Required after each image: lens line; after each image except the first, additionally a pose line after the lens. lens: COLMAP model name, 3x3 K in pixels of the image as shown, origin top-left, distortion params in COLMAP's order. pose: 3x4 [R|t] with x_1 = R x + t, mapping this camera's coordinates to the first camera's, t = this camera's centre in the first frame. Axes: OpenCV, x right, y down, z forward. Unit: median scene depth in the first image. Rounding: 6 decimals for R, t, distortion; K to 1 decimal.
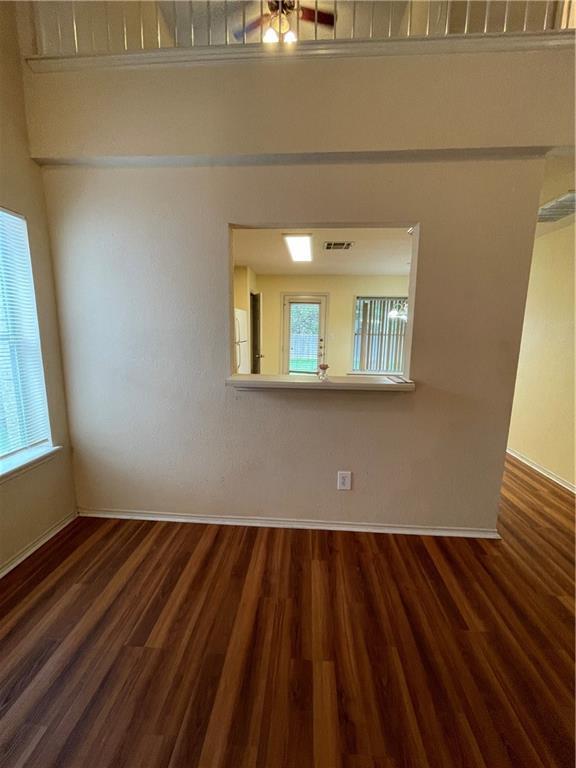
lens RADIAL K [[309.4, 0, 285.9], [0, 309.4, 384.8], [0, 0, 1]] dist [-0.002373, -0.000134]
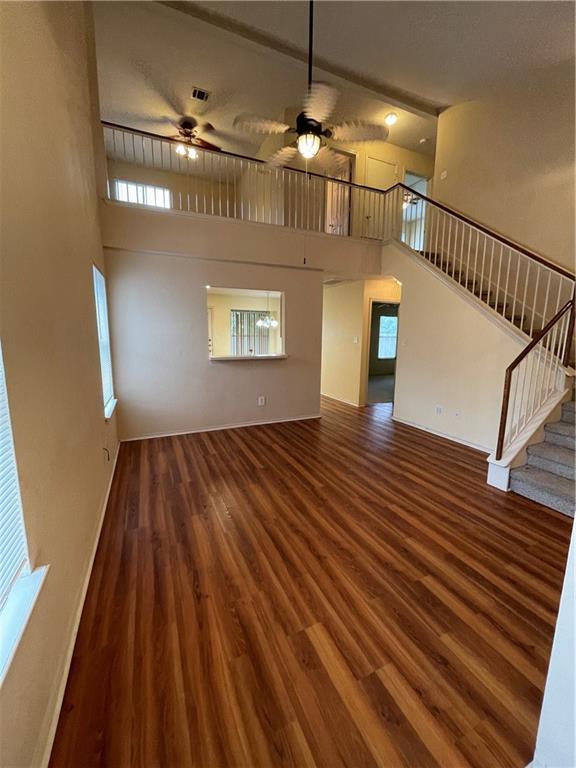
lens RADIAL K [[309.4, 0, 289.2], [0, 309.4, 384.1], [0, 0, 1]] dist [-0.002373, -0.000134]
pose [[0.877623, -0.081732, 0.472333, -0.689594], [0.085344, 0.996256, 0.013816, 0.172277], [-0.471693, 0.028185, 0.881312, -1.076000]]
